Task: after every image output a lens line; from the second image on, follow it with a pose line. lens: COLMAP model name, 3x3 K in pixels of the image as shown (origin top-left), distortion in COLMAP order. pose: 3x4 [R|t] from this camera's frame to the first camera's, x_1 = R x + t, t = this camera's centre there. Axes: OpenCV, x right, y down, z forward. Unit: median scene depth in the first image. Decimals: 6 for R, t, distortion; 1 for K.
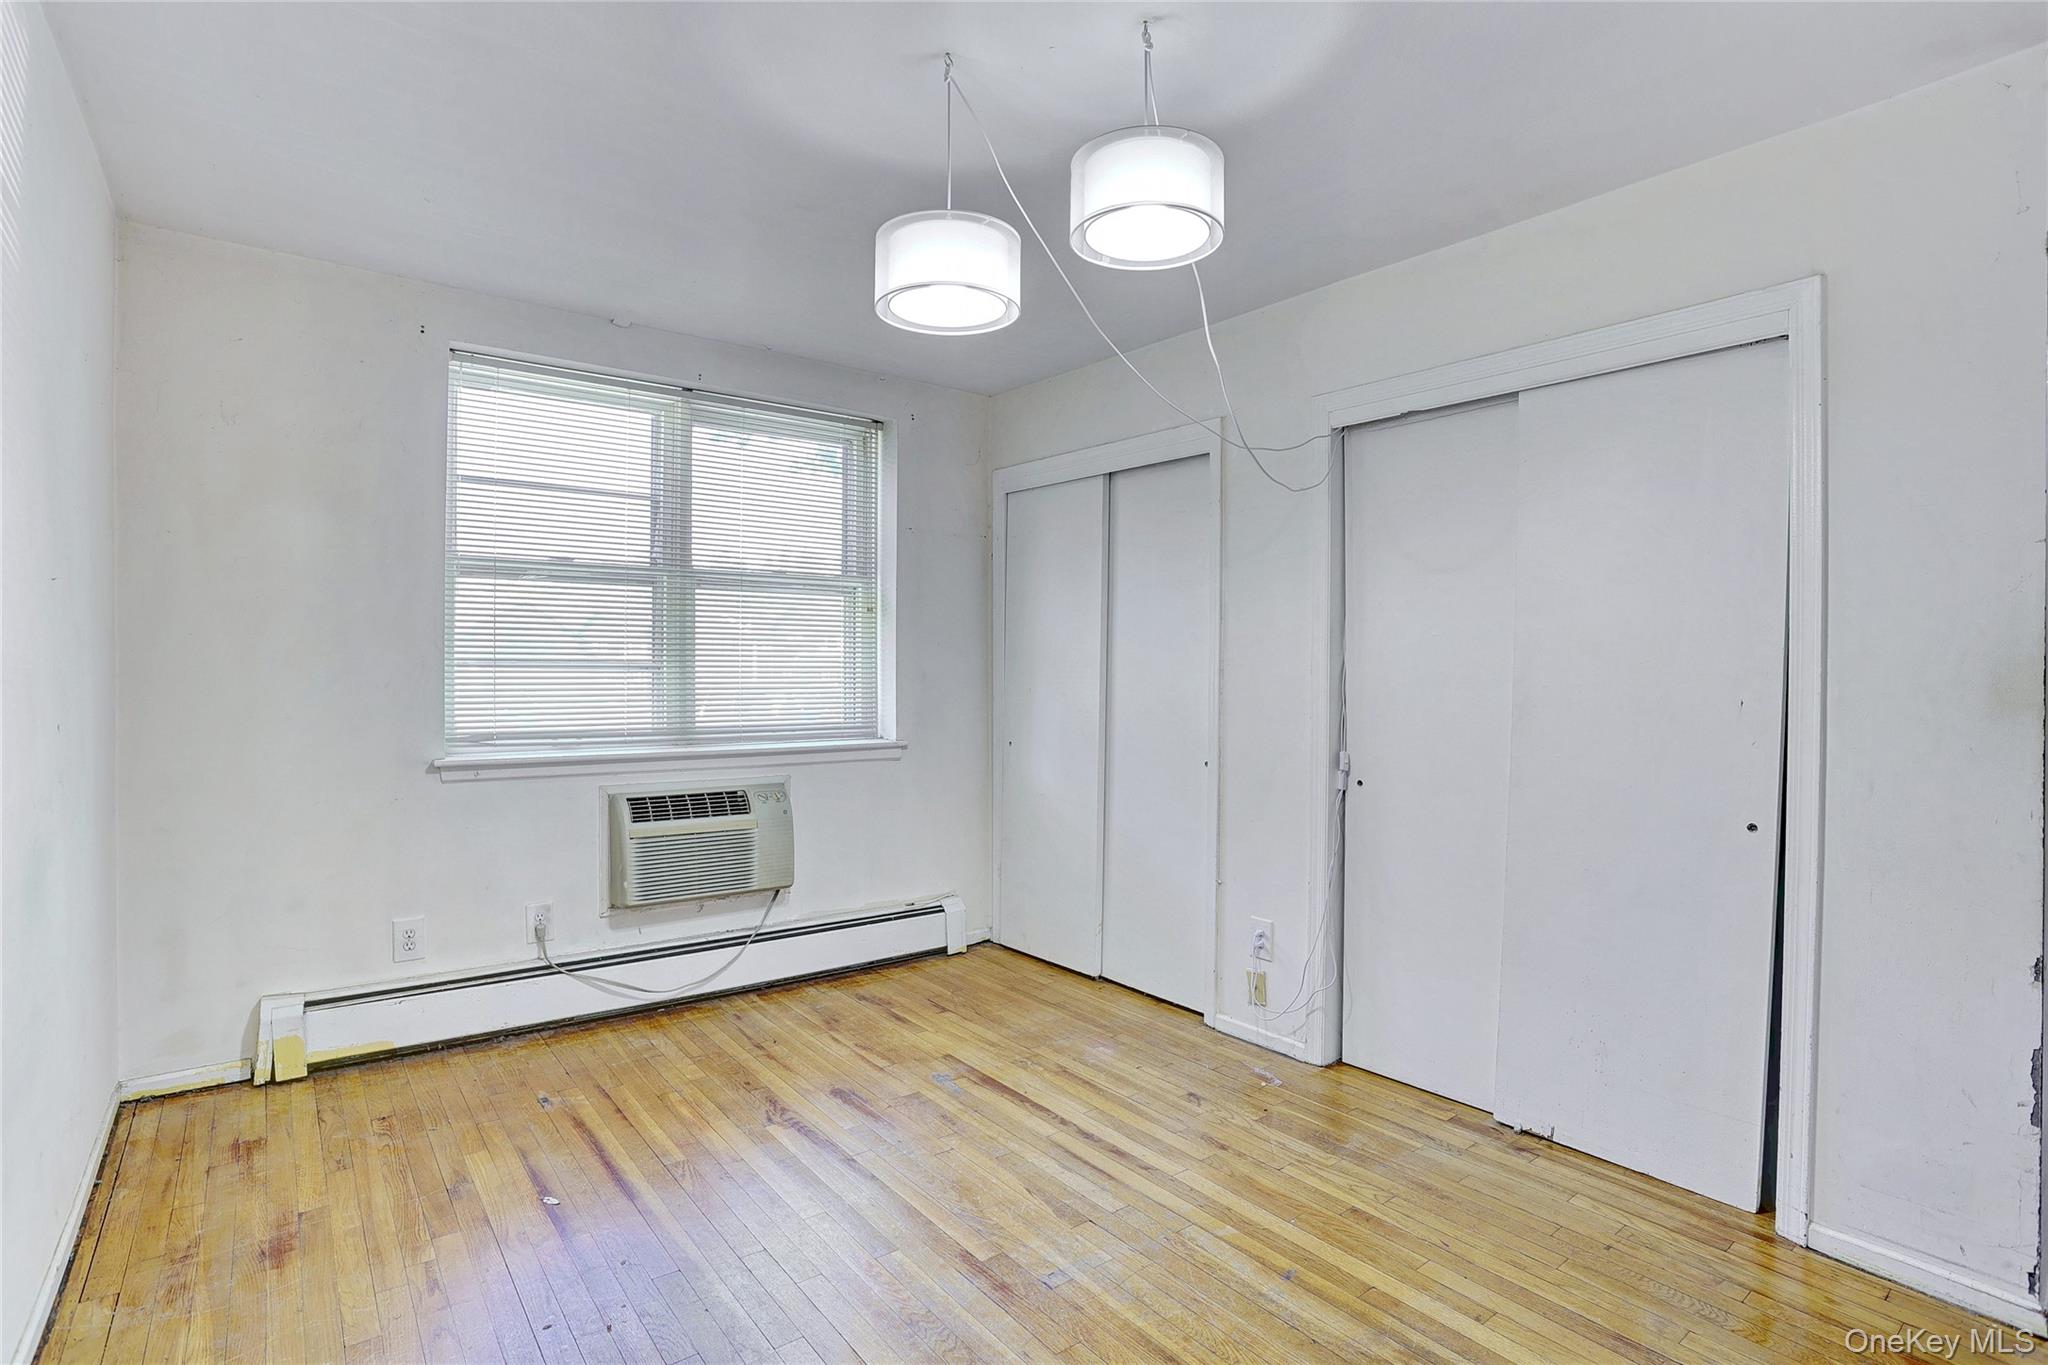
lens RADIAL K [[995.5, 0, 1027.5], [0, 995.5, 682.5], [0, 0, 1]] dist [-0.058789, 0.018167]
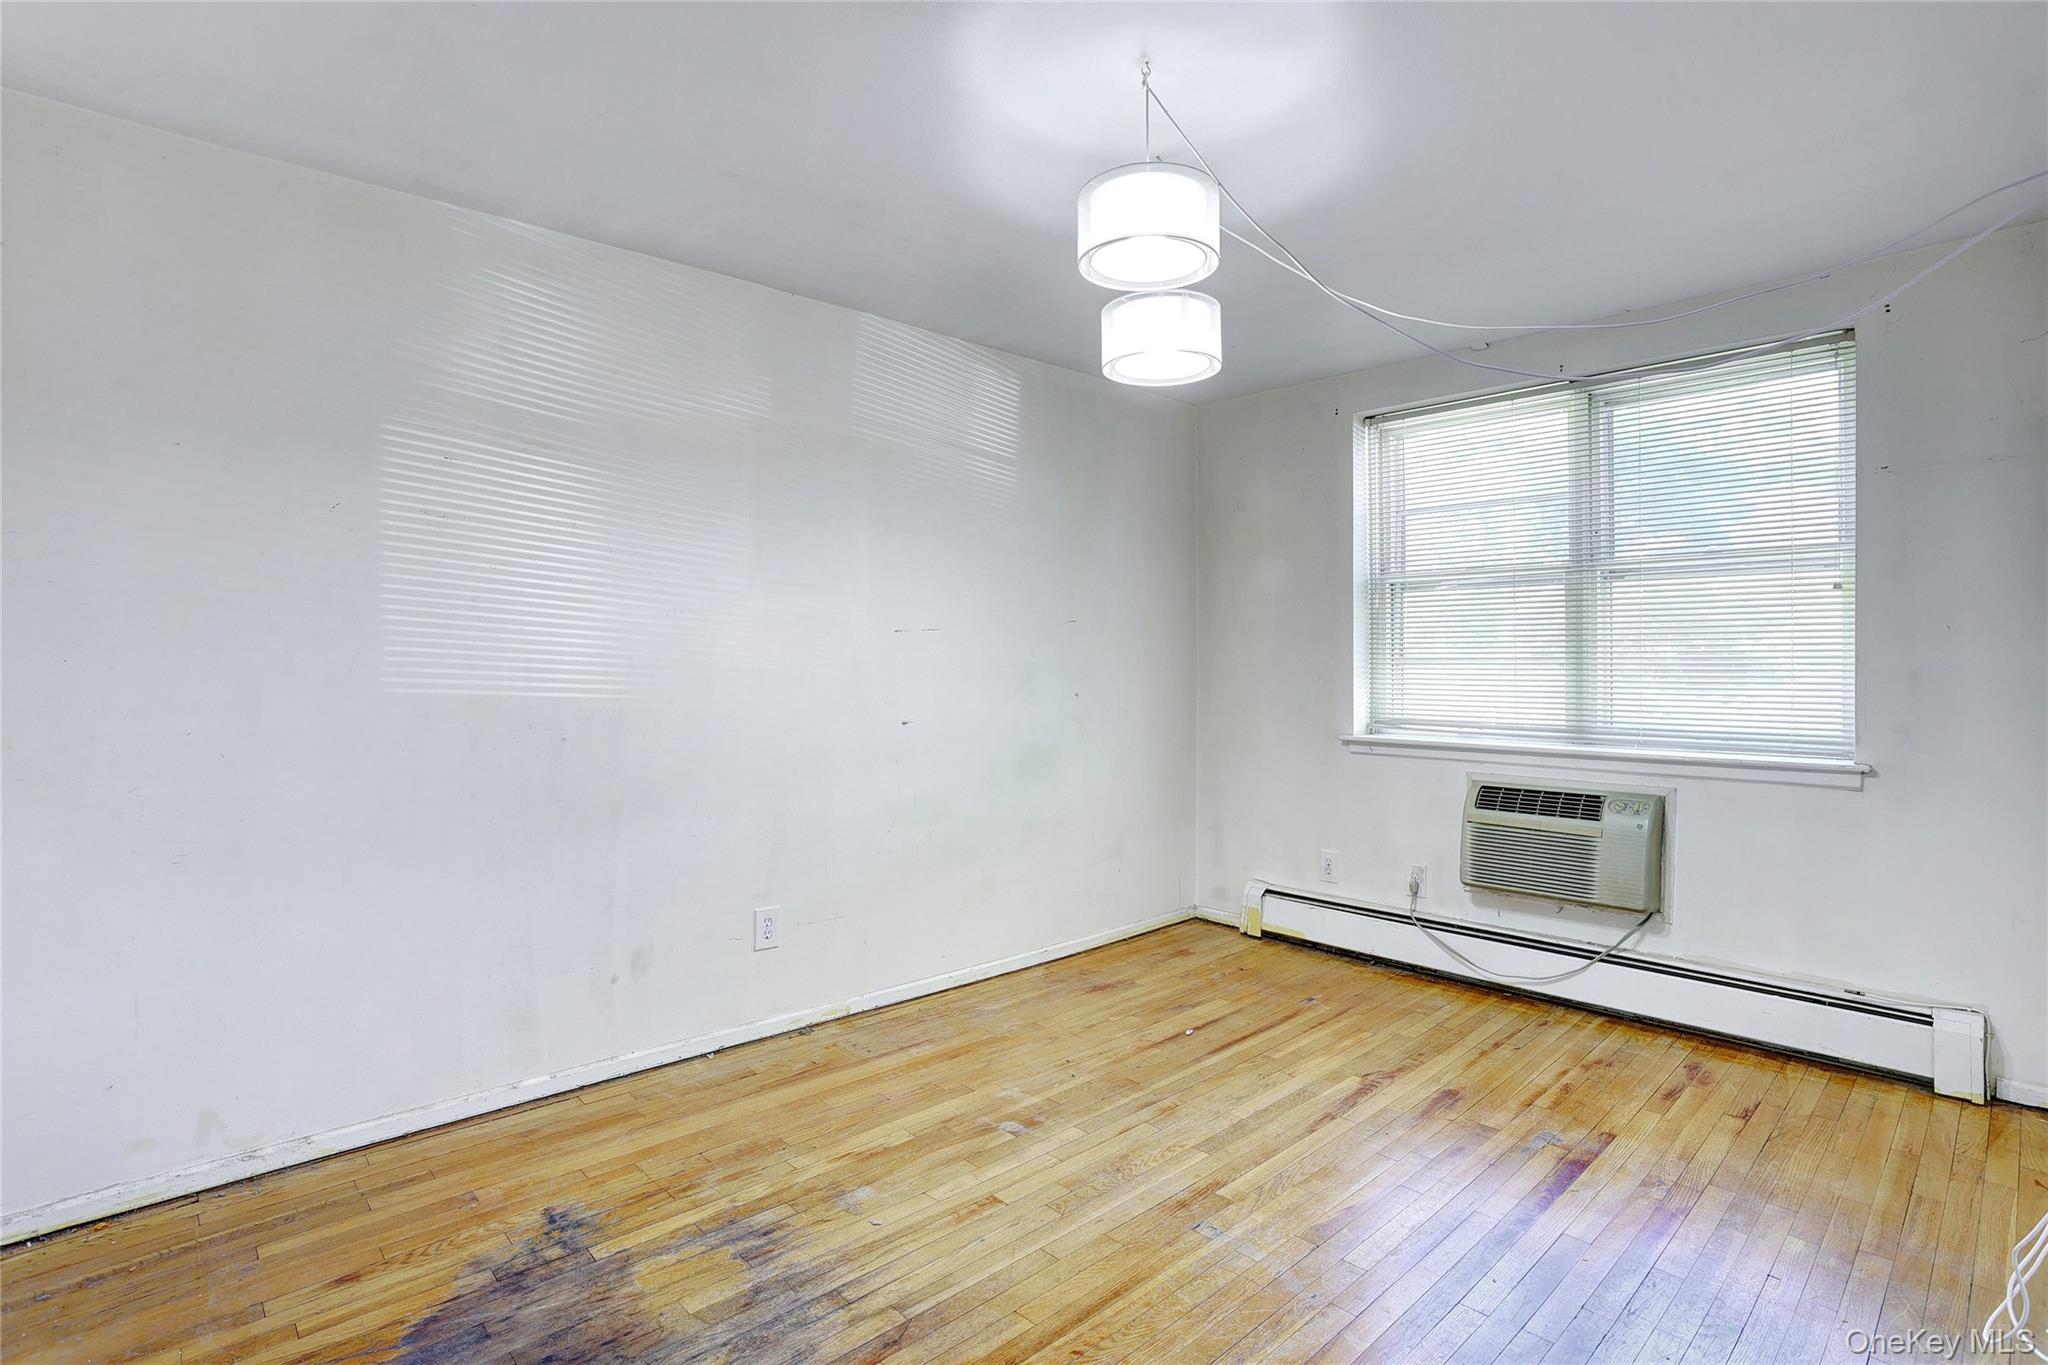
lens RADIAL K [[995.5, 0, 1015.2], [0, 995.5, 675.5], [0, 0, 1]] dist [-0.058789, 0.018167]
pose [[0.080346, 0.004309, -0.996758, 0.651352], [-0.012275, 0.999919, 0.003333, -0.000652], [0.996691, 0.011967, 0.080393, 0.418774]]
